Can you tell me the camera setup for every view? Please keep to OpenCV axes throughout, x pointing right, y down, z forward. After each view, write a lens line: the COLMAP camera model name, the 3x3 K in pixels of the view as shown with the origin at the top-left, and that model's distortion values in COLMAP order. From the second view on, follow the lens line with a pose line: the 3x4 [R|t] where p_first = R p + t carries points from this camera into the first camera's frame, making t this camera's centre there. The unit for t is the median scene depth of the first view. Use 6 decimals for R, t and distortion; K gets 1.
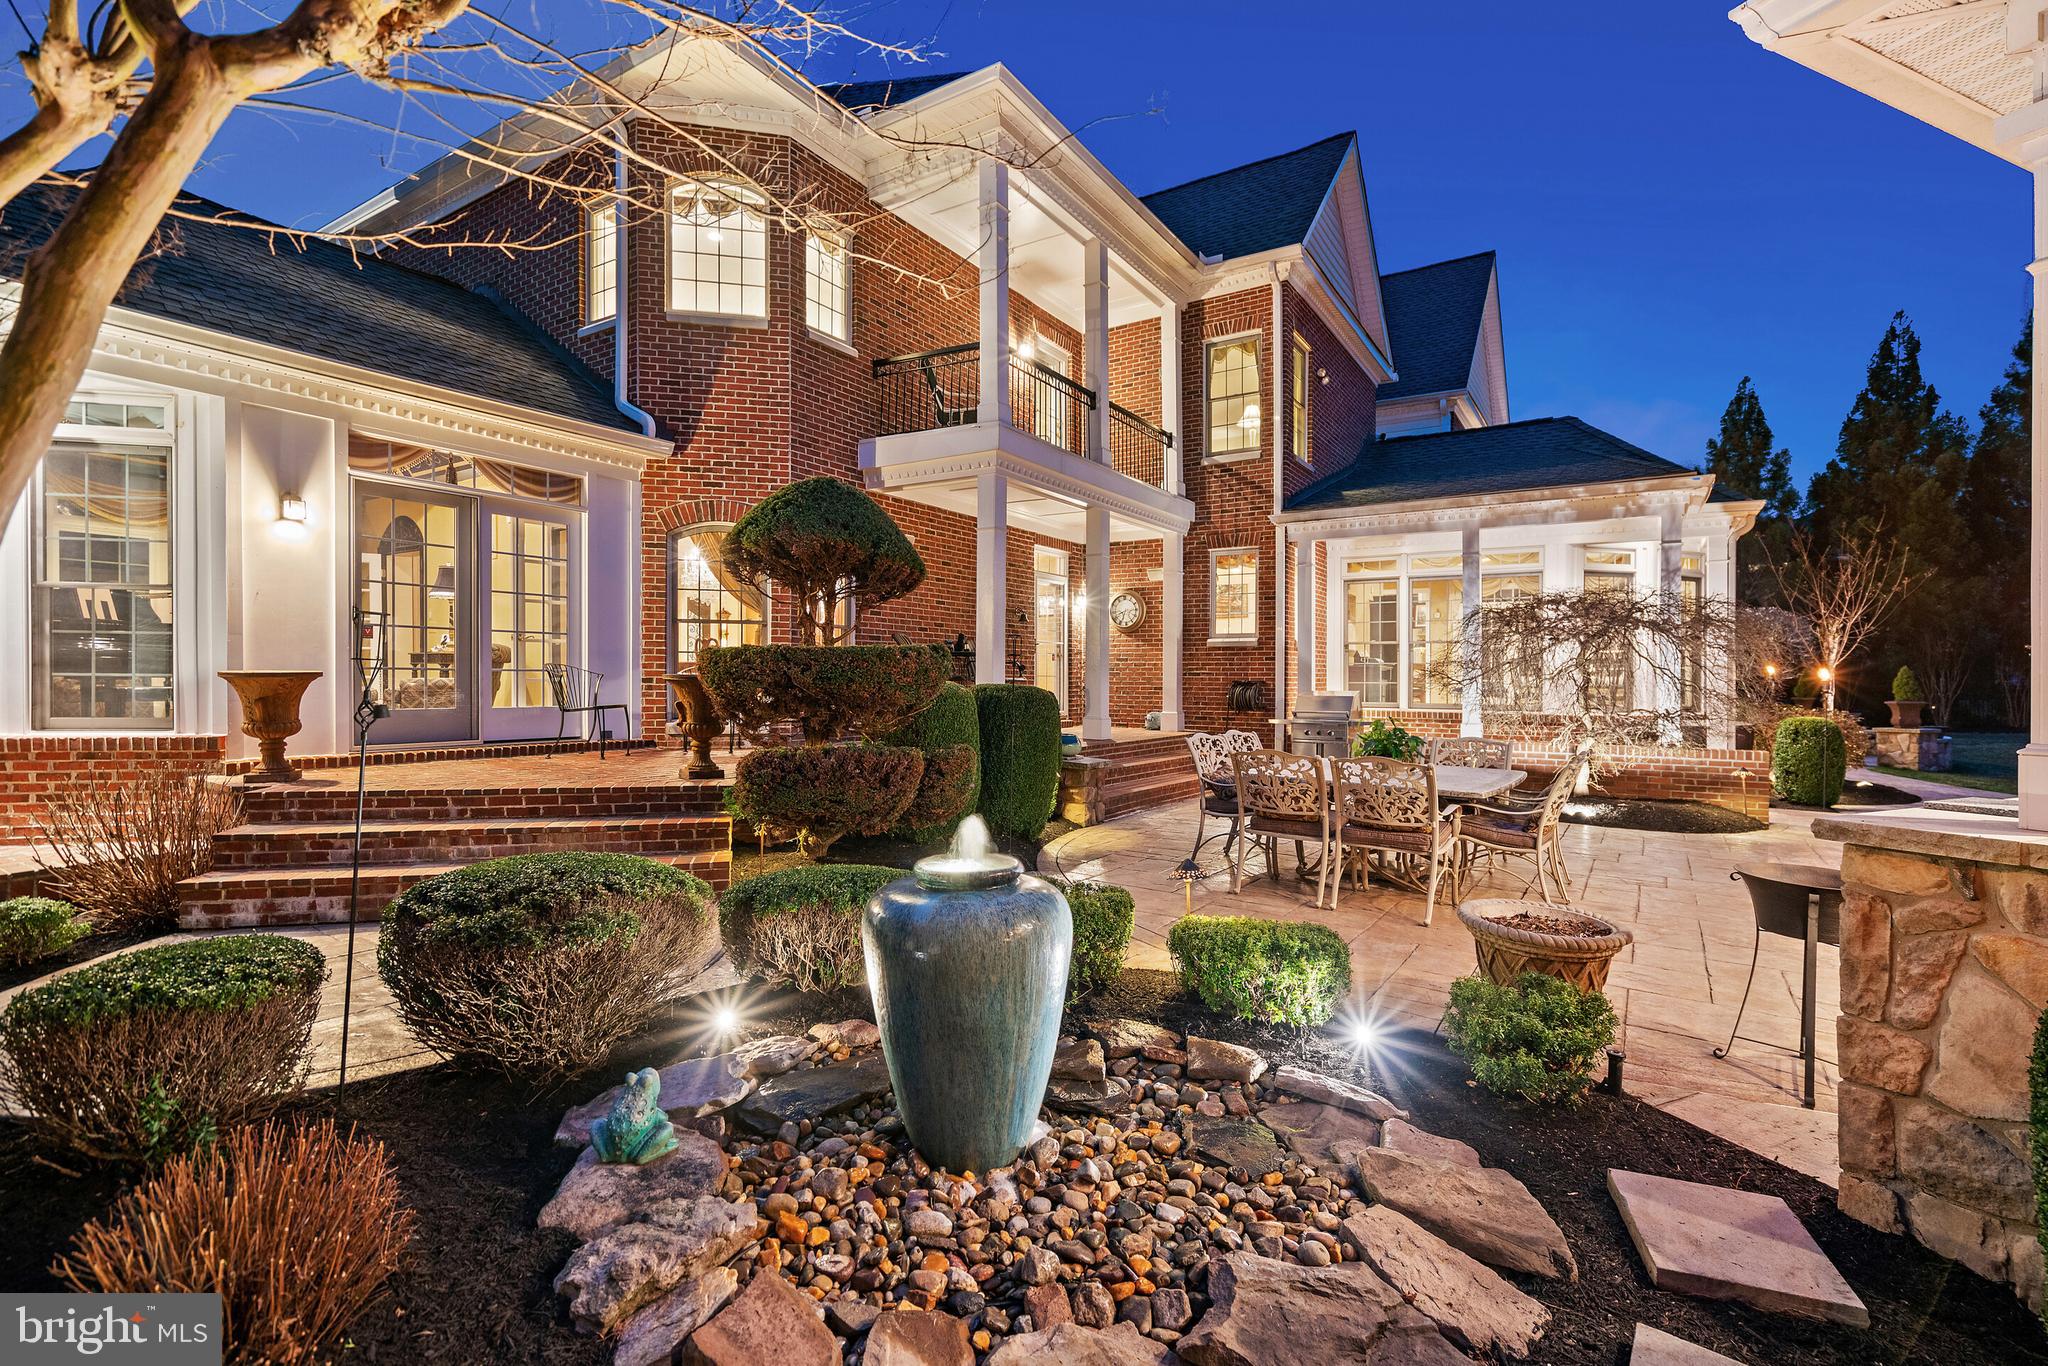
lens RADIAL K [[925.3, 0, 1043.0], [0, 925.3, 666.0], [0, 0, 1]] dist [-0.004525, 0.003333]
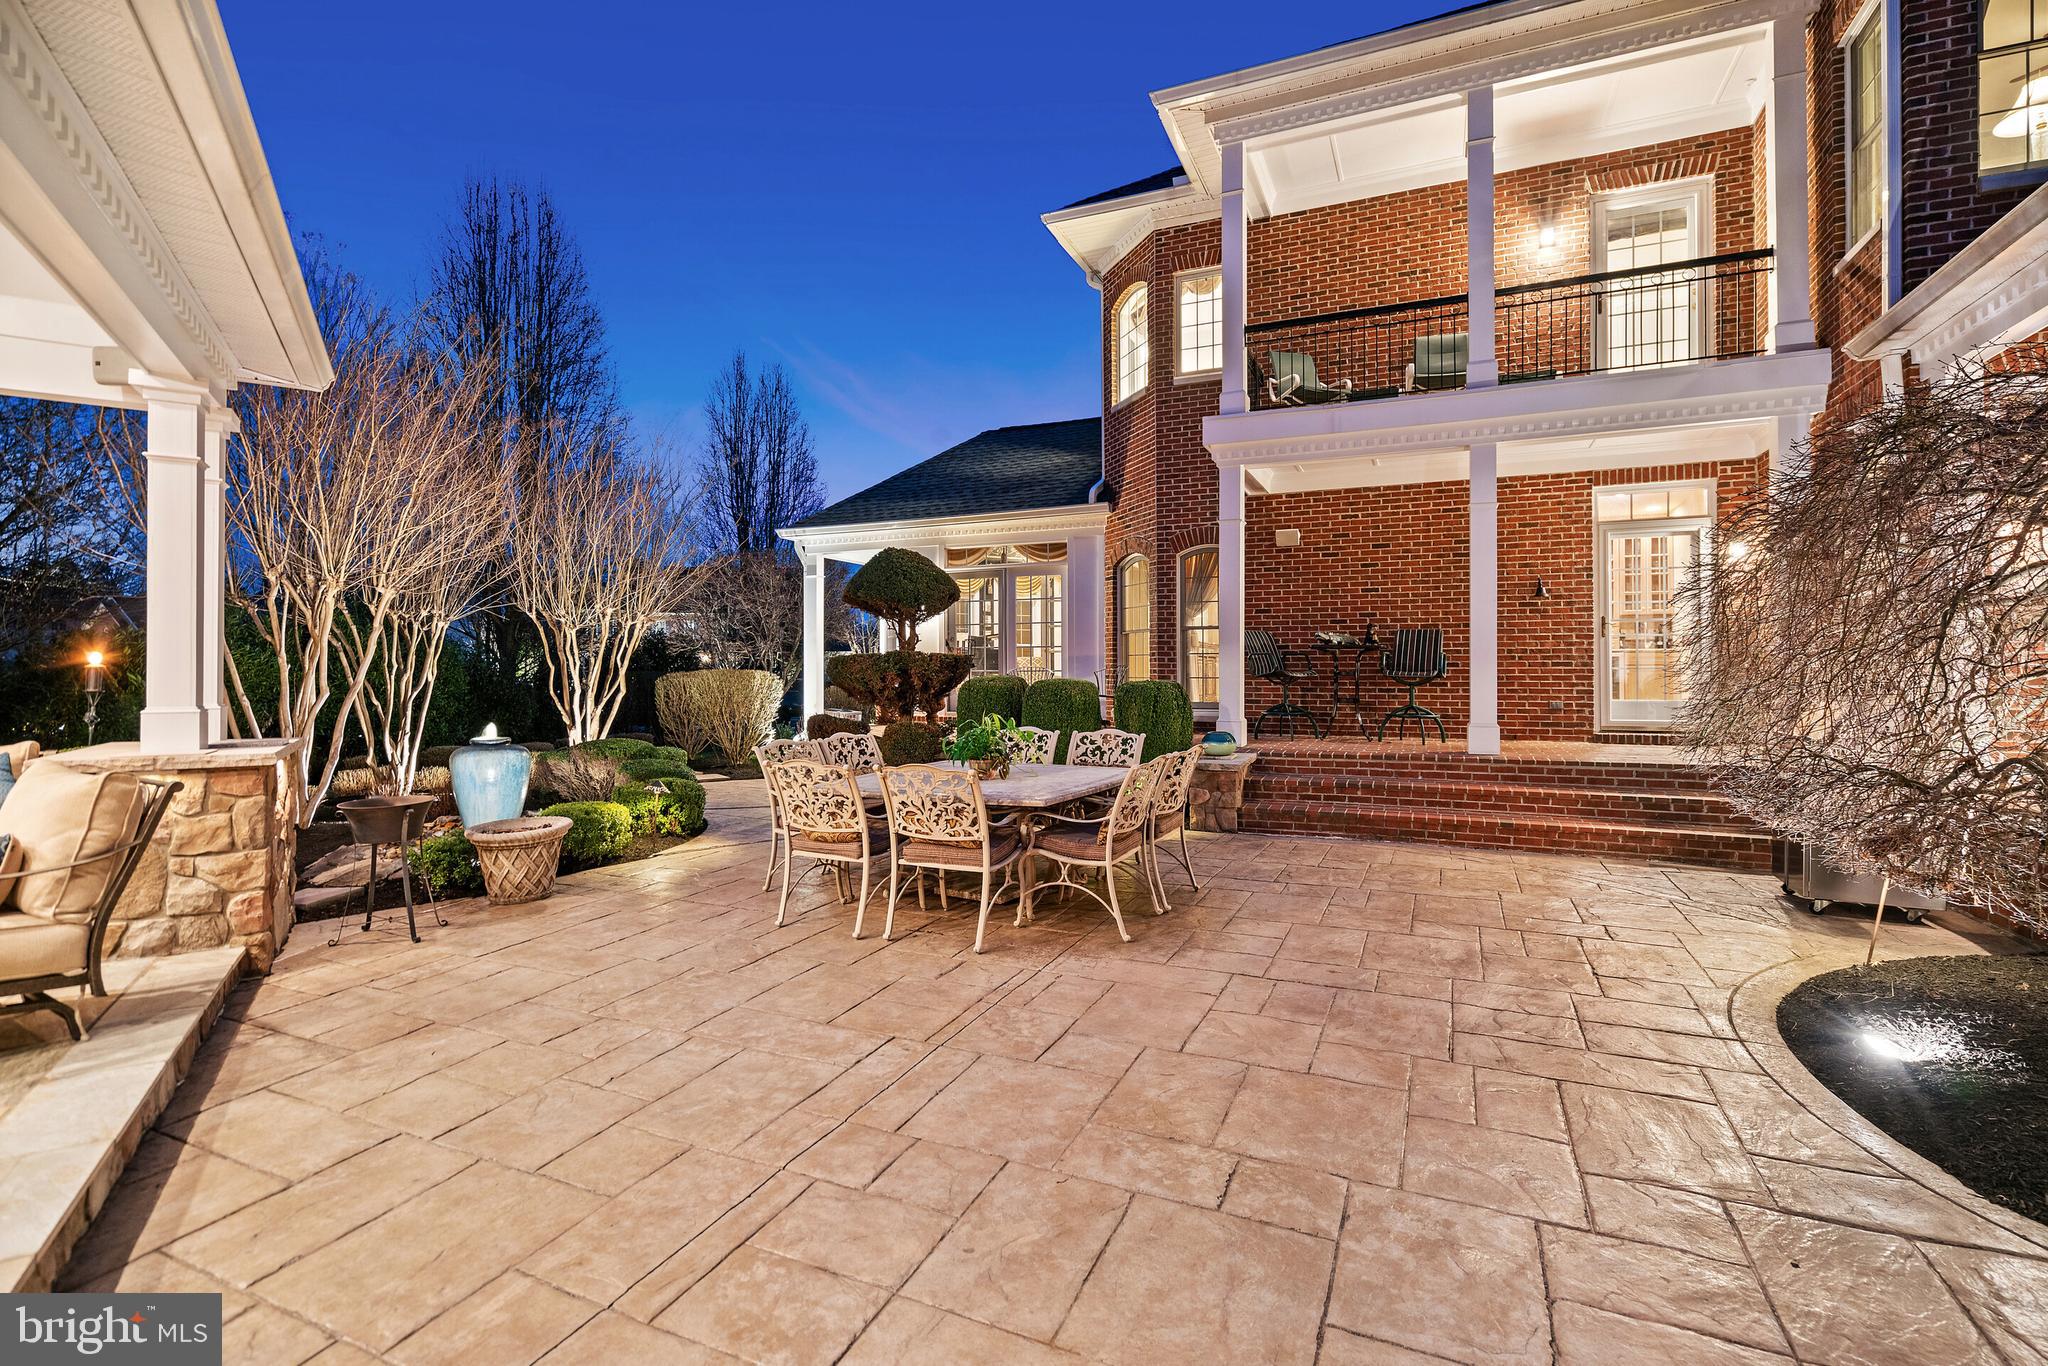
lens RADIAL K [[925.3, 0, 1030.2], [0, 925.3, 678.6], [0, 0, 1]] dist [-0.004525, 0.003333]
pose [[0.151408, 0.004551, -0.988461, 0.651866], [0.017532, 0.999820, 0.007288, 0.005022], [0.988316, -0.018433, 0.151301, 0.466106]]
